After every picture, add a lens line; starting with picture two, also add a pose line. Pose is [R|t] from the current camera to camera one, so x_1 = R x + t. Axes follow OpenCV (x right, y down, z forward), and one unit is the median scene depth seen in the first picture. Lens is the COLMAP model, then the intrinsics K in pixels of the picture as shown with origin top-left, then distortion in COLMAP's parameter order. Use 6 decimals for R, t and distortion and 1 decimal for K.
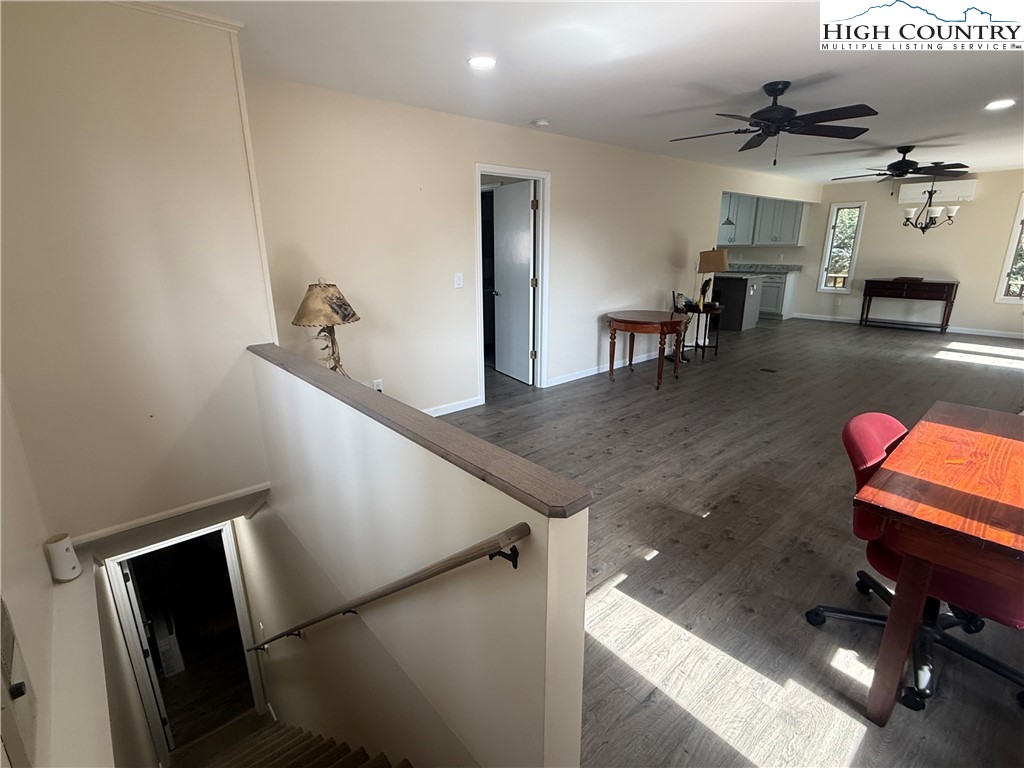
lens RADIAL K [[494.5, 0, 512.9], [0, 494.5, 385.2], [0, 0, 1]] dist [0.001028, -0.000360]
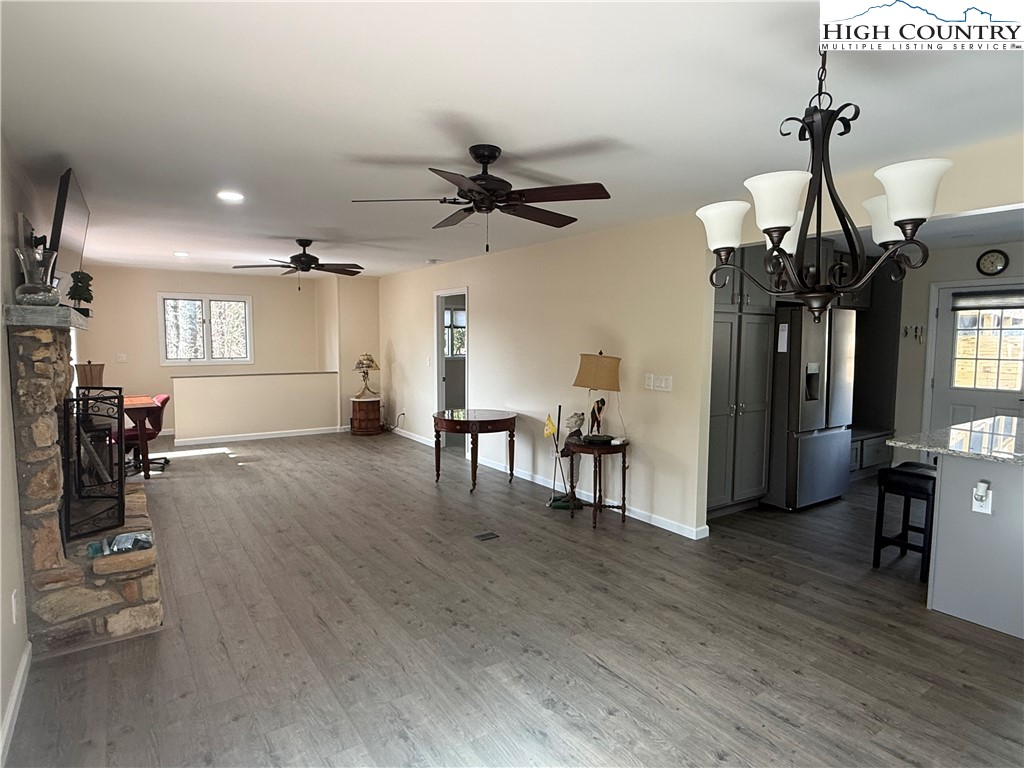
lens RADIAL K [[575.3, 0, 505.4], [0, 575.3, 382.0], [0, 0, 1]] dist [-0.002037, 0.002297]
pose [[-0.126794, 0.083082, -0.988444, 1.080283], [-0.277913, 0.953601, 0.115803, -0.274125], [0.952201, 0.289385, -0.097822, 0.910977]]
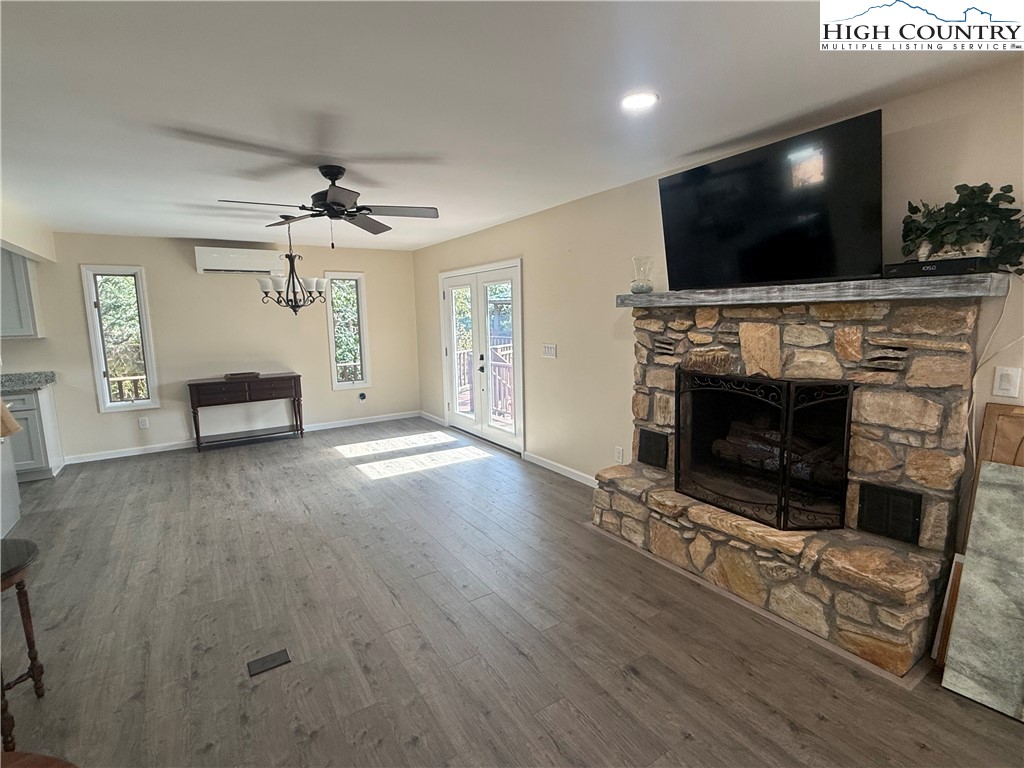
lens RADIAL K [[498.1, 0, 512.0], [0, 498.1, 384.0], [0, 0, 1]] dist [0.001626, 0.000048]
pose [[0.148030, -0.133133, 0.979981, 0.172003], [0.294333, 0.951928, 0.084862, -0.182281], [-0.944169, 0.275879, 0.180099, 0.612843]]
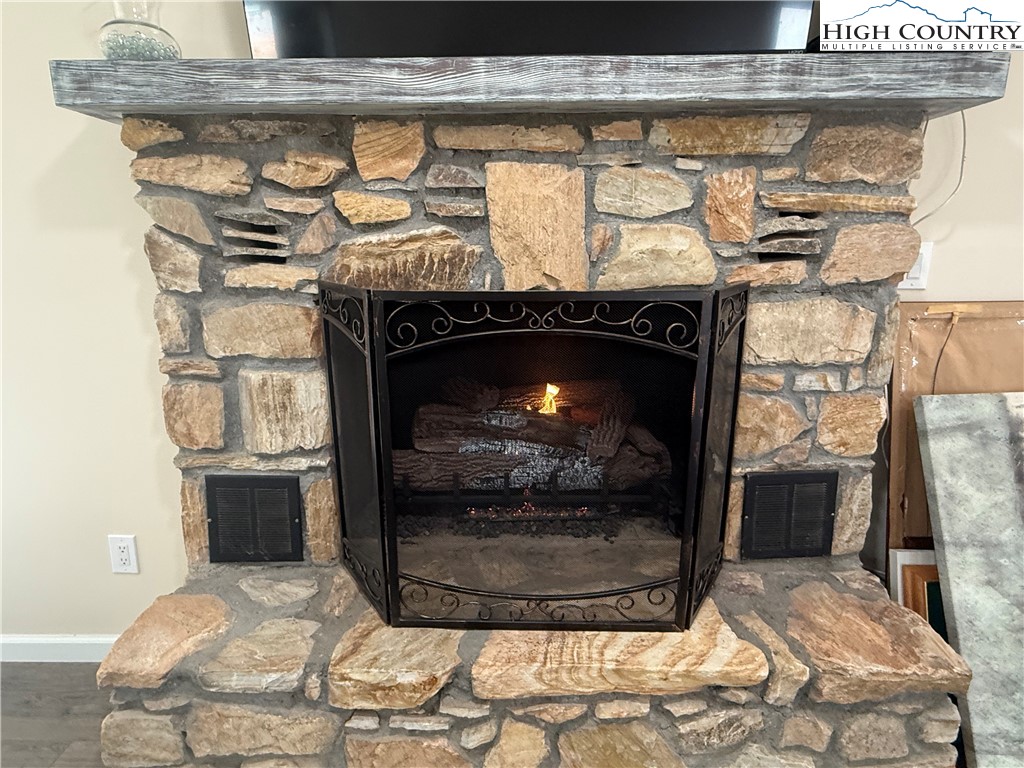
lens RADIAL K [[575.3, 0, 505.4], [0, 575.3, 382.0], [0, 0, 1]] dist [-0.002037, 0.002297]
pose [[-0.746339, -0.133313, 0.652078, 0.488102], [0.197508, 0.891240, 0.408268, -0.150315], [-0.635585, 0.433497, -0.638837, 0.644890]]
